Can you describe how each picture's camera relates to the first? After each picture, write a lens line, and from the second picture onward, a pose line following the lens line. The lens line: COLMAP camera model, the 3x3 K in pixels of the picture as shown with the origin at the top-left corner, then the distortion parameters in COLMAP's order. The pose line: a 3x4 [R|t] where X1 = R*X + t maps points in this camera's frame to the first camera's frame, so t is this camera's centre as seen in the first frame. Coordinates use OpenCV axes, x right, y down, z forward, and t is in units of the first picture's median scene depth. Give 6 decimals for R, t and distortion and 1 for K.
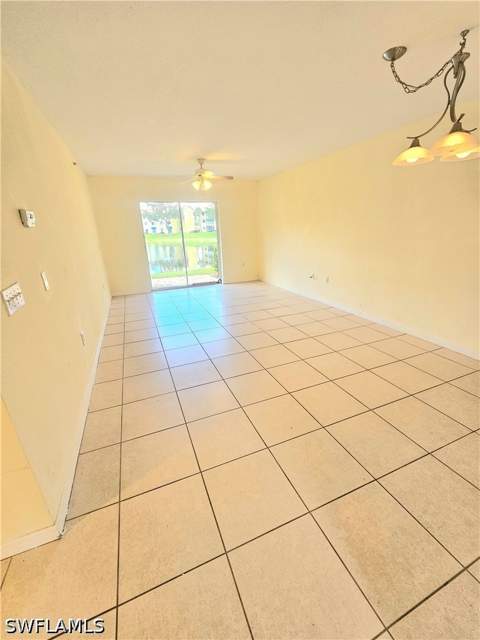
lens RADIAL K [[259.8, 0, 234.9], [0, 259.8, 316.0], [0, 0, 1]] dist [-0.014295, -0.000080]
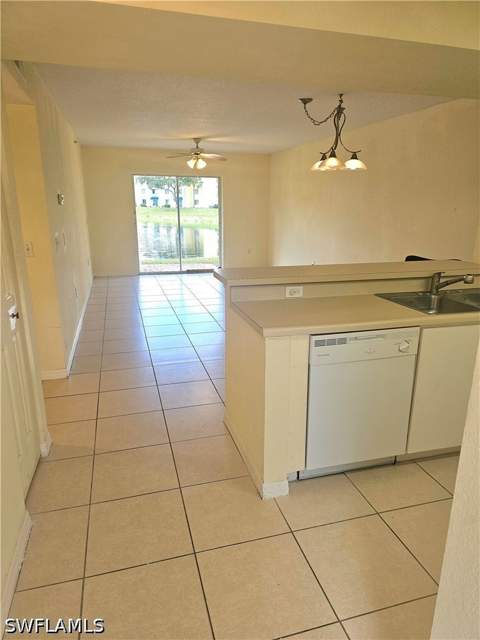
lens RADIAL K [[434.3, 0, 244.1], [0, 434.3, 319.0], [0, 0, 1]] dist [-0.024258, -0.006683]
pose [[0.994609, 0.066687, -0.079414, 0.165379], [-0.071734, 0.995464, -0.062492, 0.125075], [0.074886, 0.067852, 0.994881, -0.429137]]
